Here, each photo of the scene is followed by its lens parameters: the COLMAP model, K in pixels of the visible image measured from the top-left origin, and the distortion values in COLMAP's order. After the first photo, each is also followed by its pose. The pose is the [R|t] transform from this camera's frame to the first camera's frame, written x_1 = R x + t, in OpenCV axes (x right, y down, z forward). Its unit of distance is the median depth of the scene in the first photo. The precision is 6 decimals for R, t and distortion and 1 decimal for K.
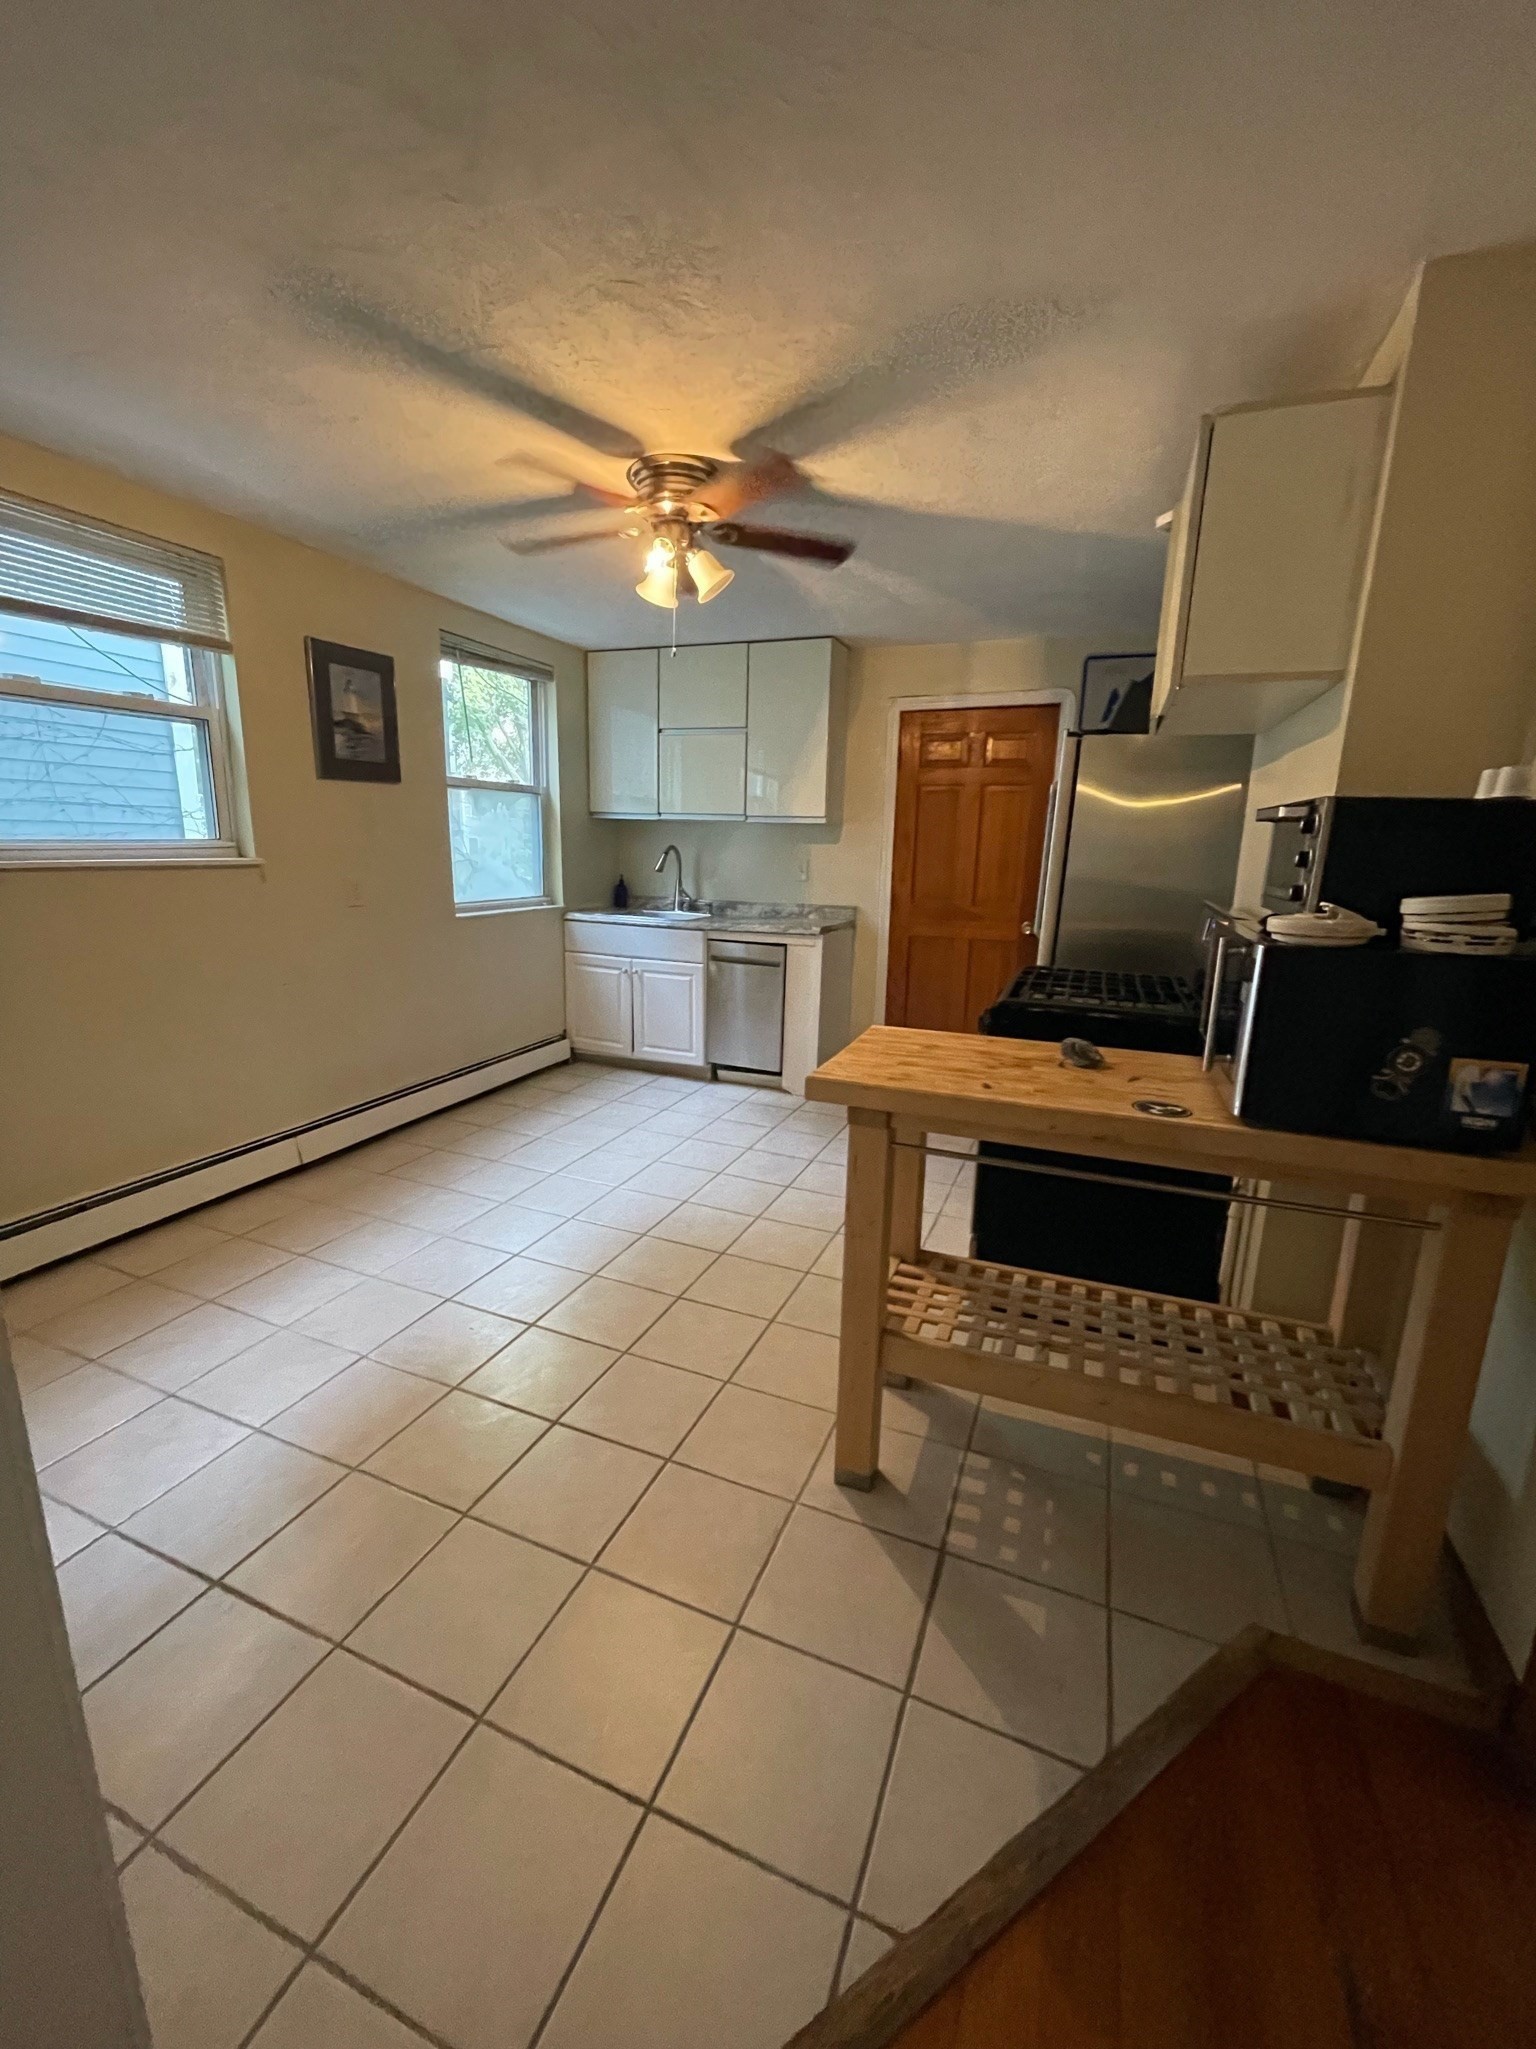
lens RADIAL K [[808.2, 0, 768.0], [0, 808.2, 1024.5], [0, 0, 1]] dist [0.002074, 0.000076]
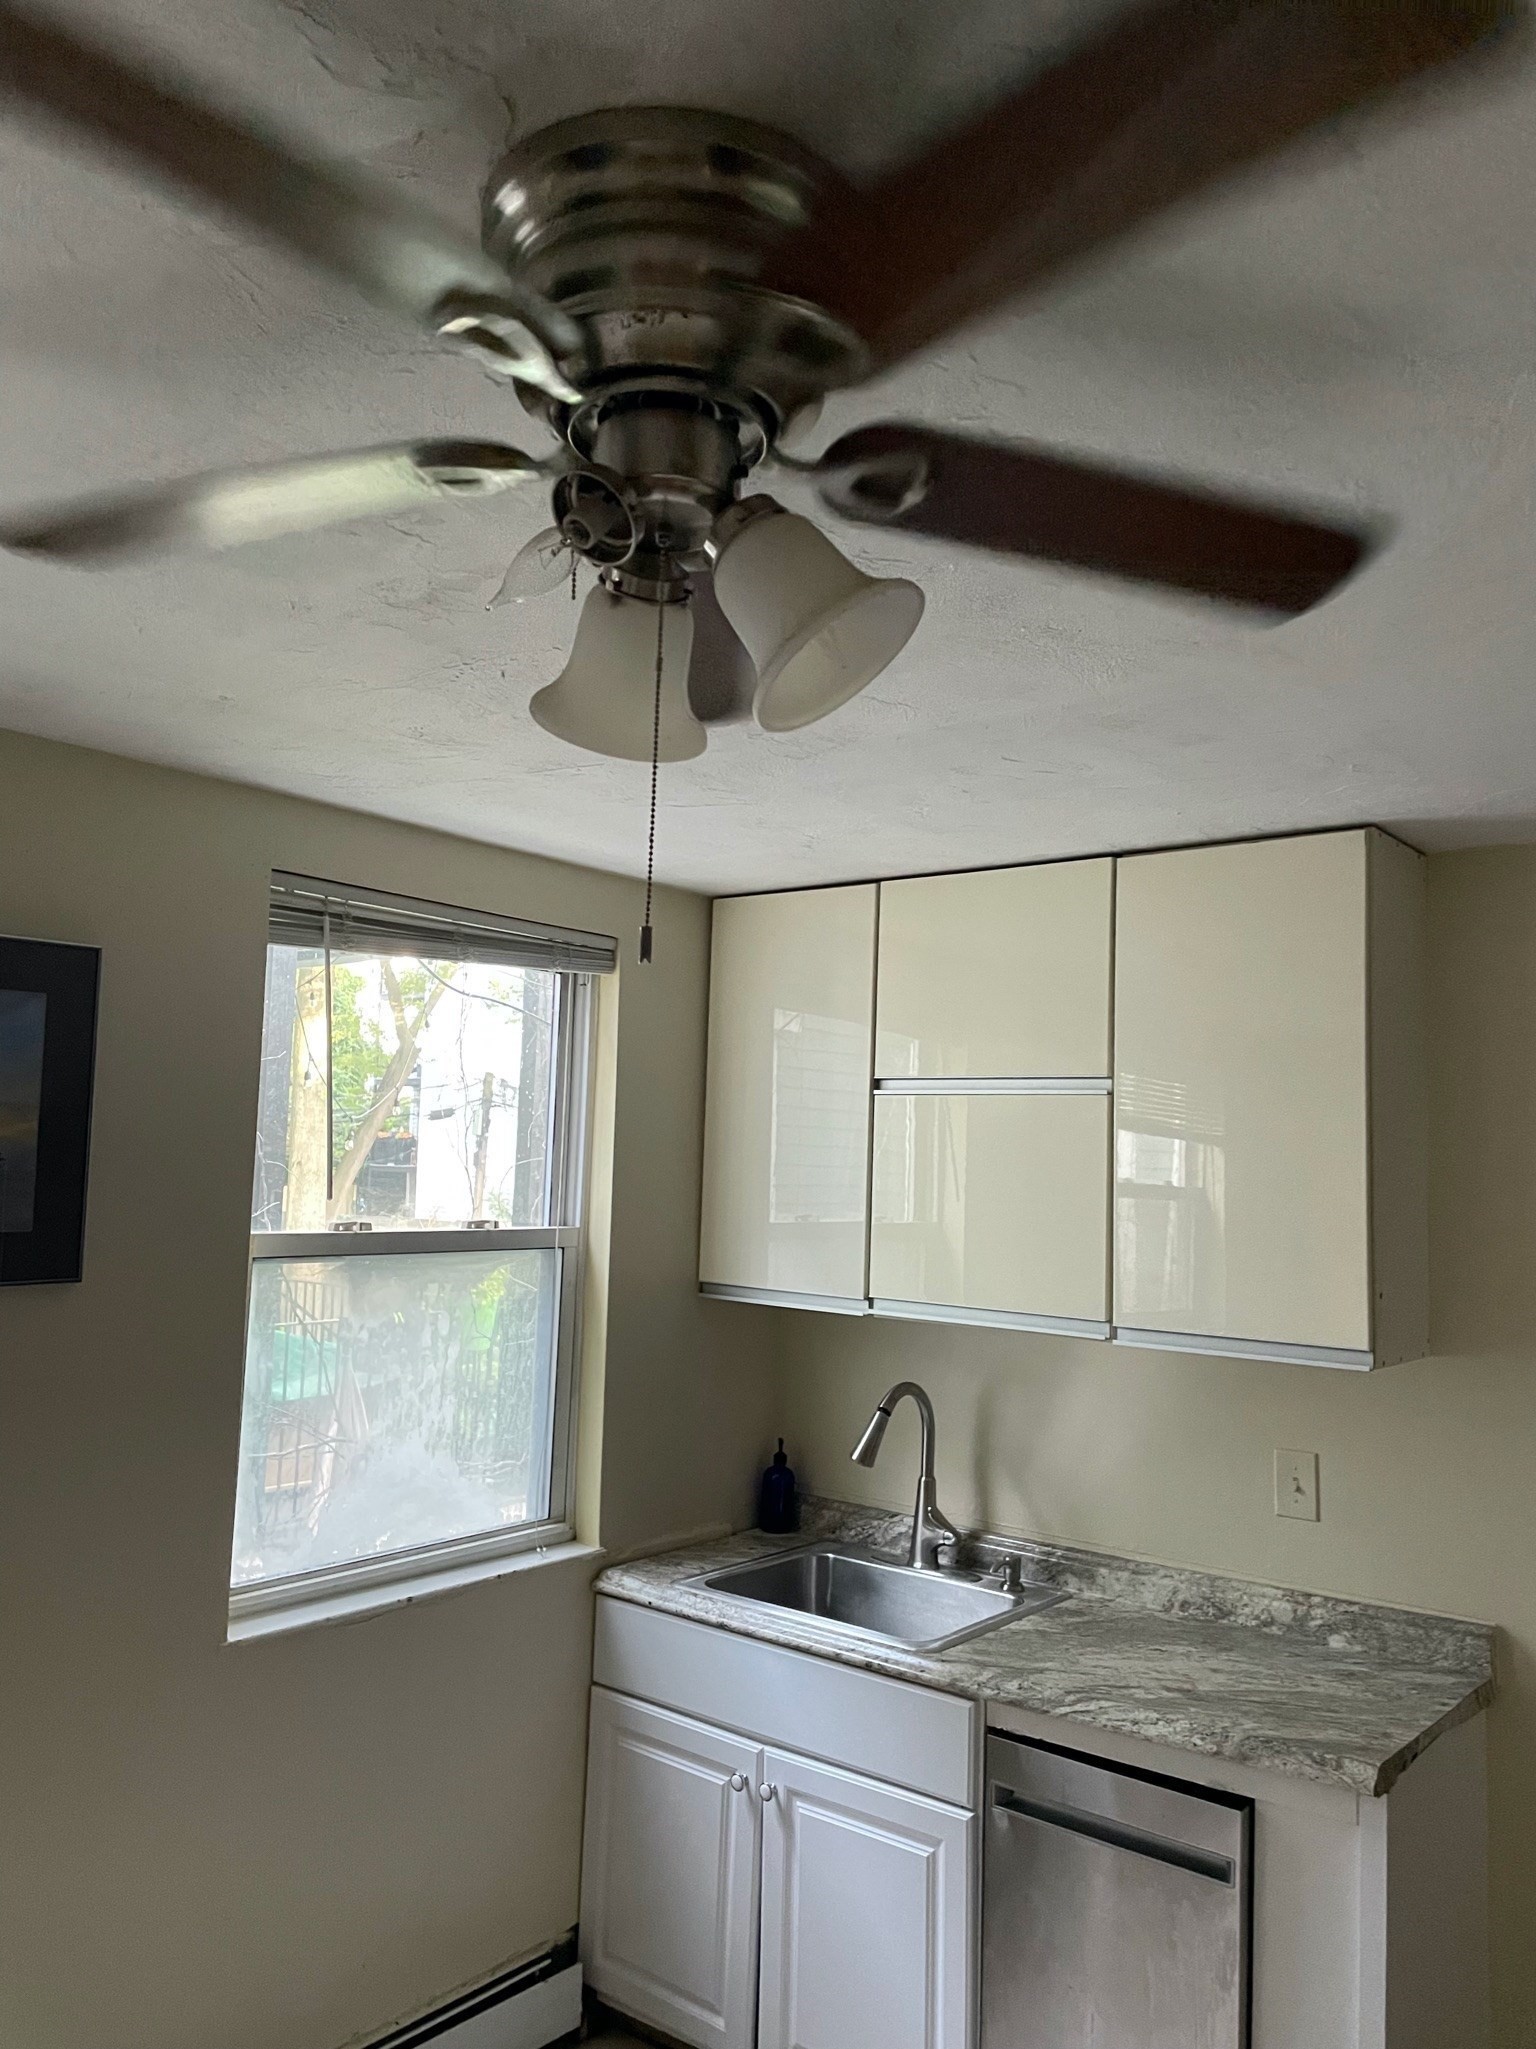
lens RADIAL K [[1497.2, 0, 768.0], [0, 1497.2, 1024.5], [0, 0, 1]] dist [0.022039, -0.004269]
pose [[0.957473, -0.026224, -0.287330, 0.017457], [-0.068613, 0.946597, -0.315034, -0.163781], [0.280247, 0.321351, 0.904542, 0.342975]]
